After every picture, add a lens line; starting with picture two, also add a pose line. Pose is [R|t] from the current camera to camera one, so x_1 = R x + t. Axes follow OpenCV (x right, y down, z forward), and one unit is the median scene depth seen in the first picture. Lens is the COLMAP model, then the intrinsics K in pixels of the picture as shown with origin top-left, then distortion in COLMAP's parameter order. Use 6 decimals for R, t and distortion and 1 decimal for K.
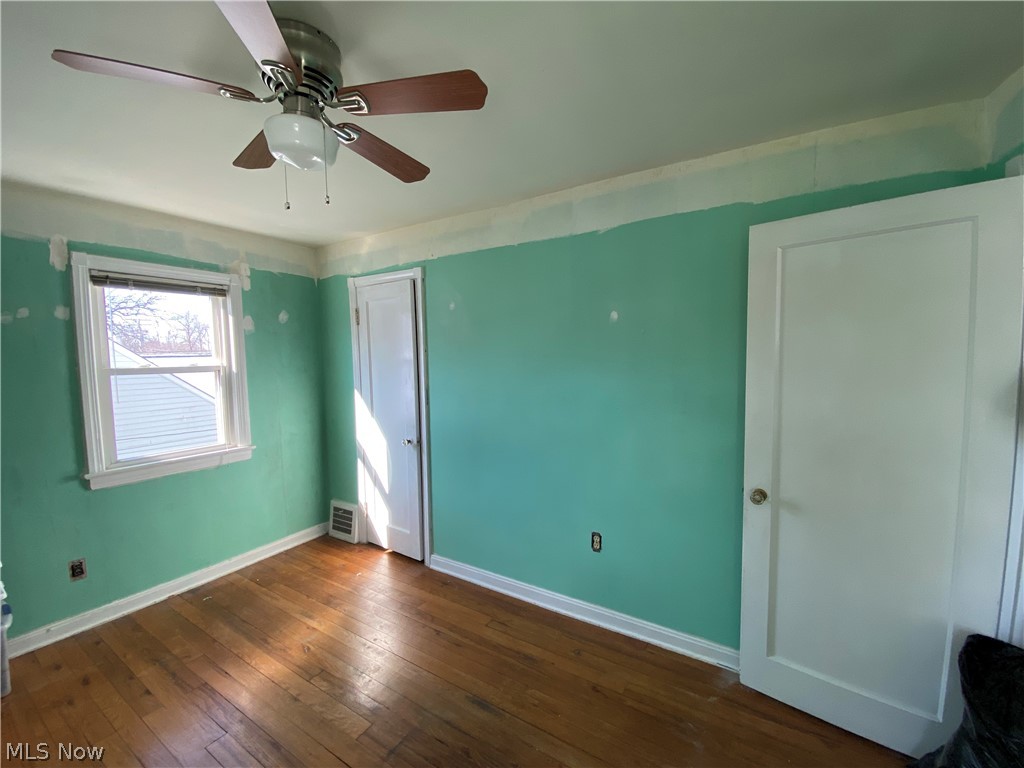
lens RADIAL K [[414.5, 0, 516.3], [0, 414.5, 382.1], [0, 0, 1]] dist [-0.014806, -0.002746]
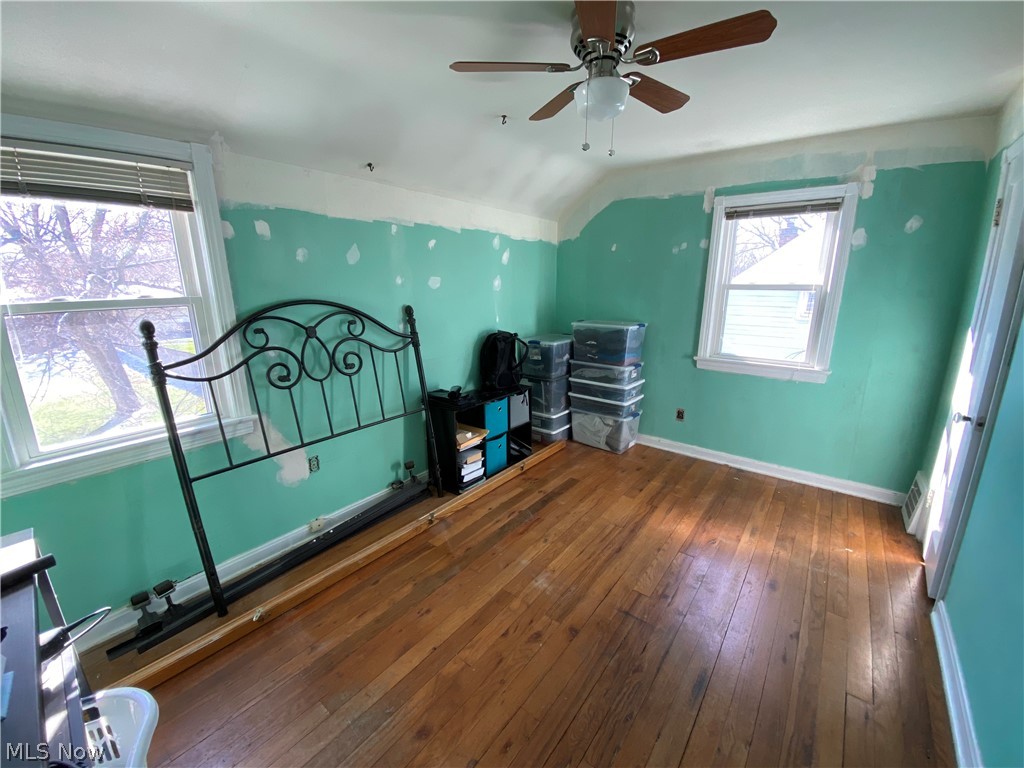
lens RADIAL K [[414.5, 0, 514.1], [0, 414.5, 384.4], [0, 0, 1]] dist [-0.014806, -0.002746]
pose [[-0.112438, 0.250925, -0.961454, 0.419025], [-0.061902, 0.963942, 0.258814, -0.020374], [0.991729, 0.088617, -0.092851, 0.415715]]
